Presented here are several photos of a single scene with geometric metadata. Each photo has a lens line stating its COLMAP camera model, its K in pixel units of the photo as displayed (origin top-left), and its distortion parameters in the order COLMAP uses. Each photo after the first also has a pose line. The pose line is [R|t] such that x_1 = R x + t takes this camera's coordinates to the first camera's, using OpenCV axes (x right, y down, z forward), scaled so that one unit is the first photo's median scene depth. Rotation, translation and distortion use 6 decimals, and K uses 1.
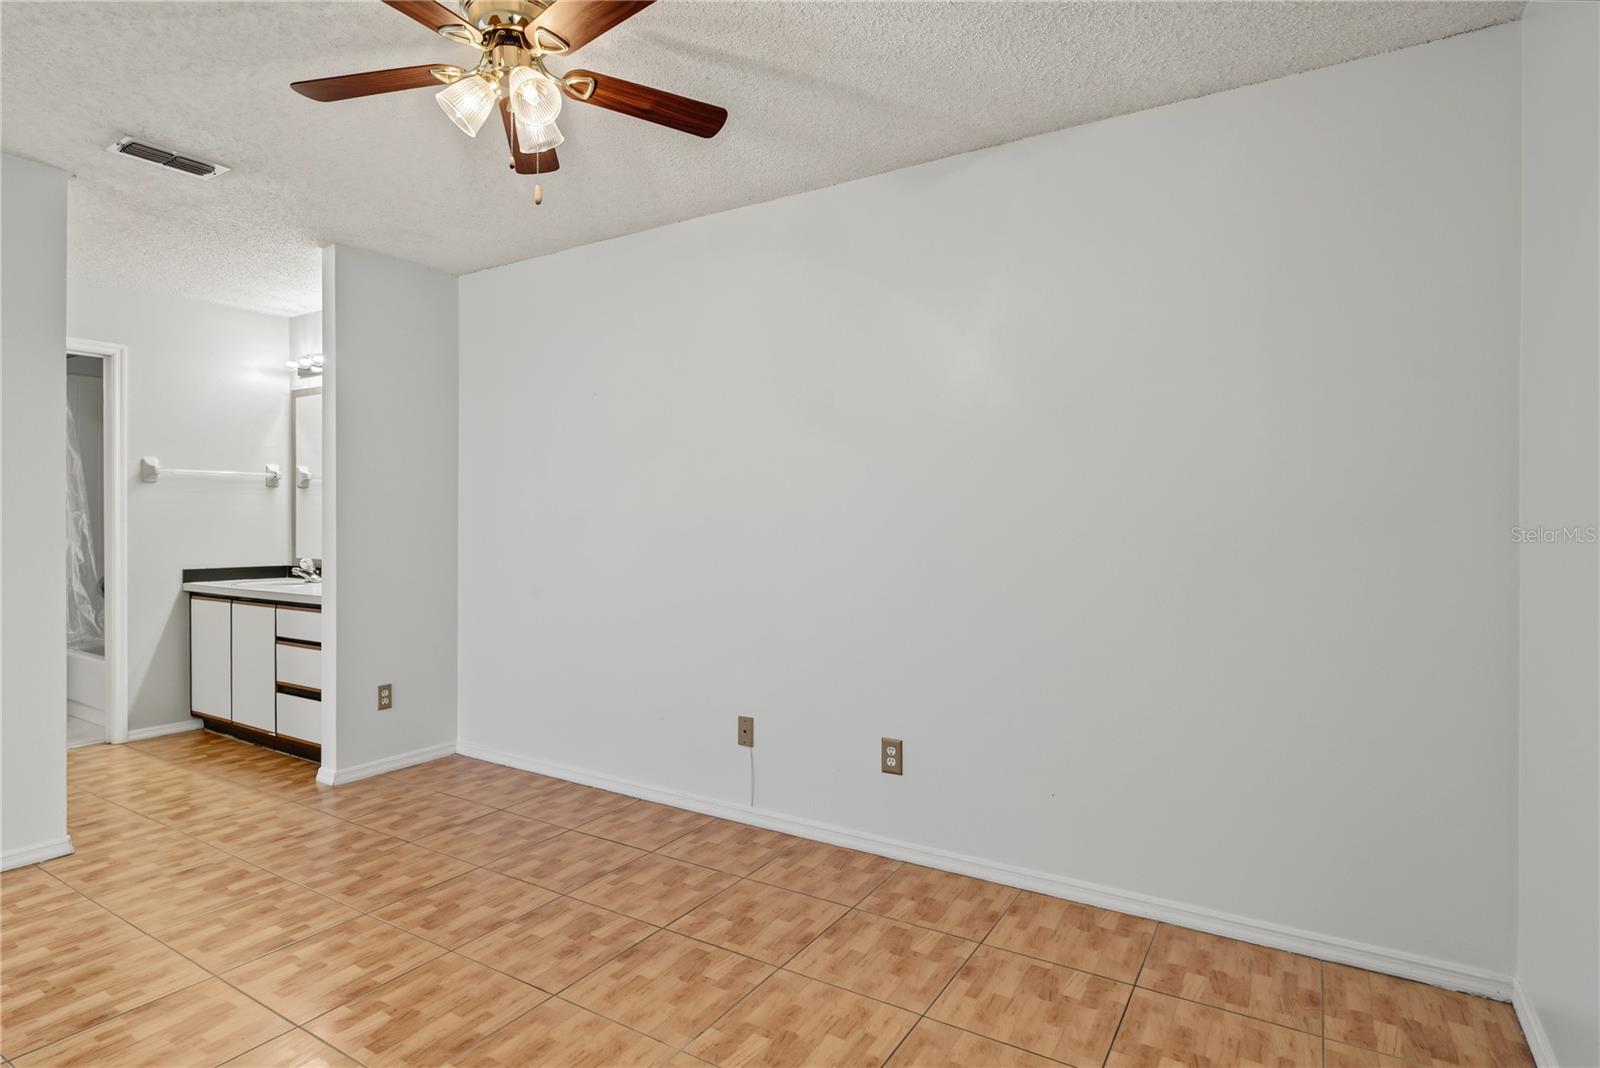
lens RADIAL K [[832.5, 0, 794.9], [0, 832.5, 523.8], [0, 0, 1]] dist [0.000440, 0.000403]
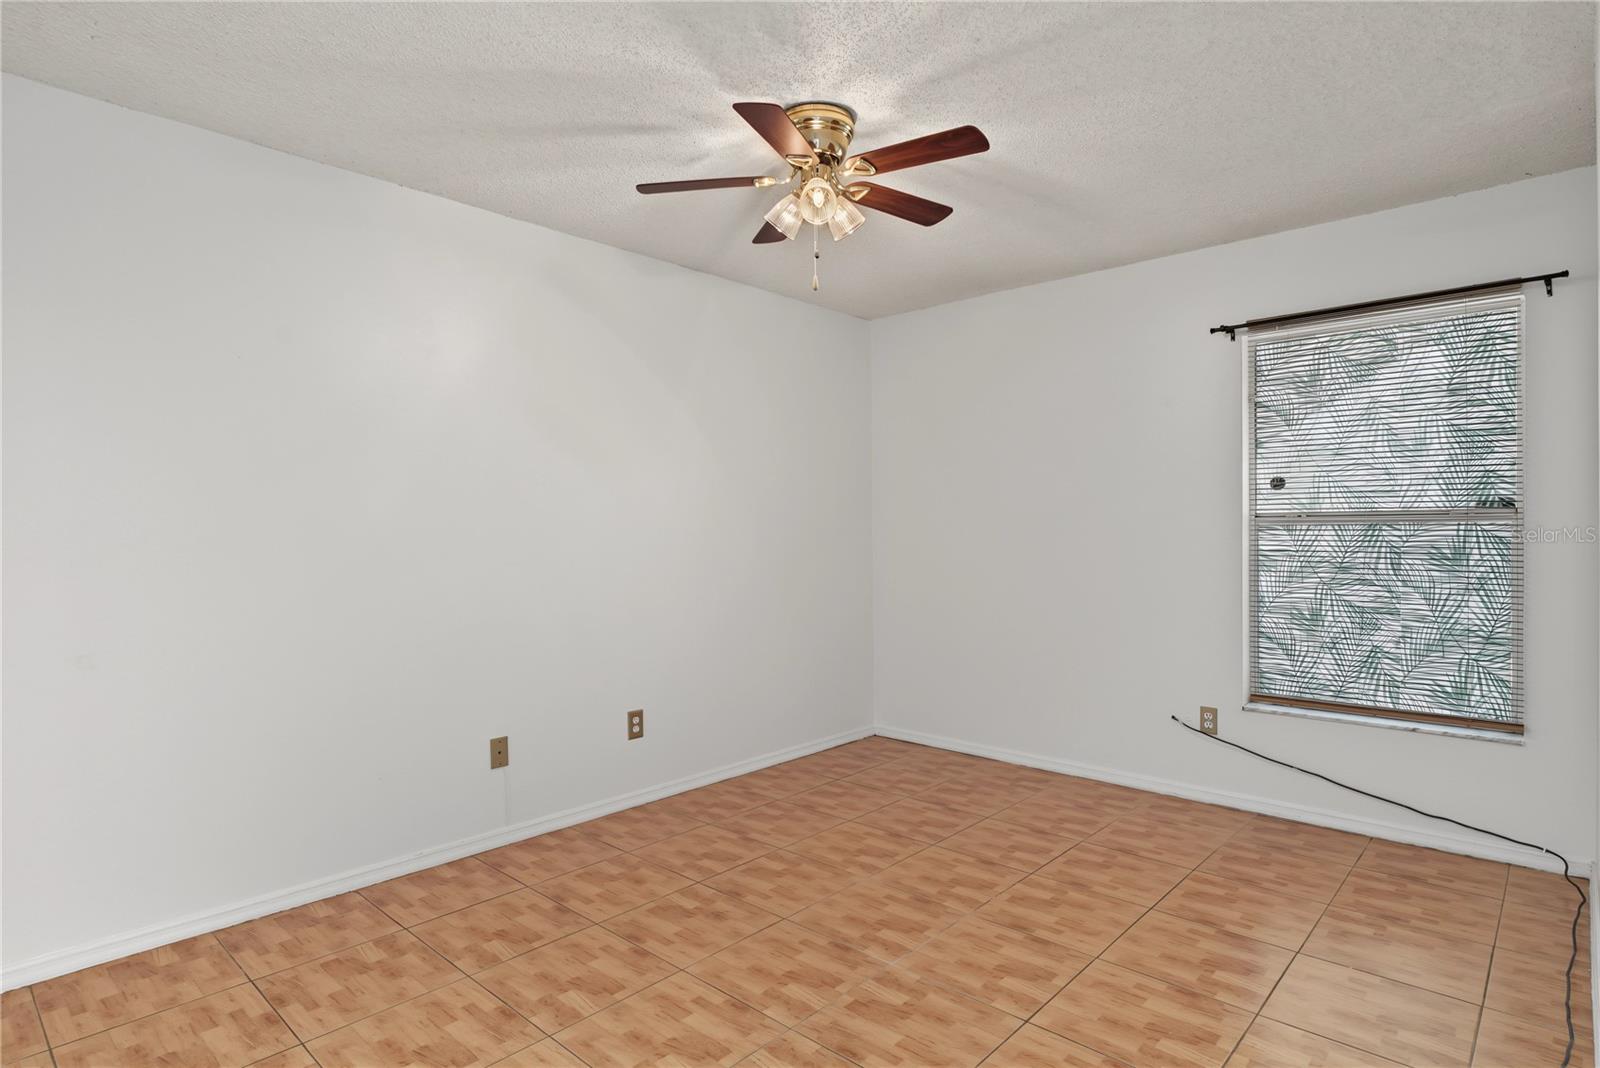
lens RADIAL K [[843.3, 0, 799.1], [0, 843.3, 535.6], [0, 0, 1]] dist [-0.000483, 0.000066]
pose [[0.187271, -0.008593, 0.982271, -1.143815], [0.010019, 0.999926, 0.006837, -0.008947], [-0.982257, 0.008561, 0.187344, 0.558782]]
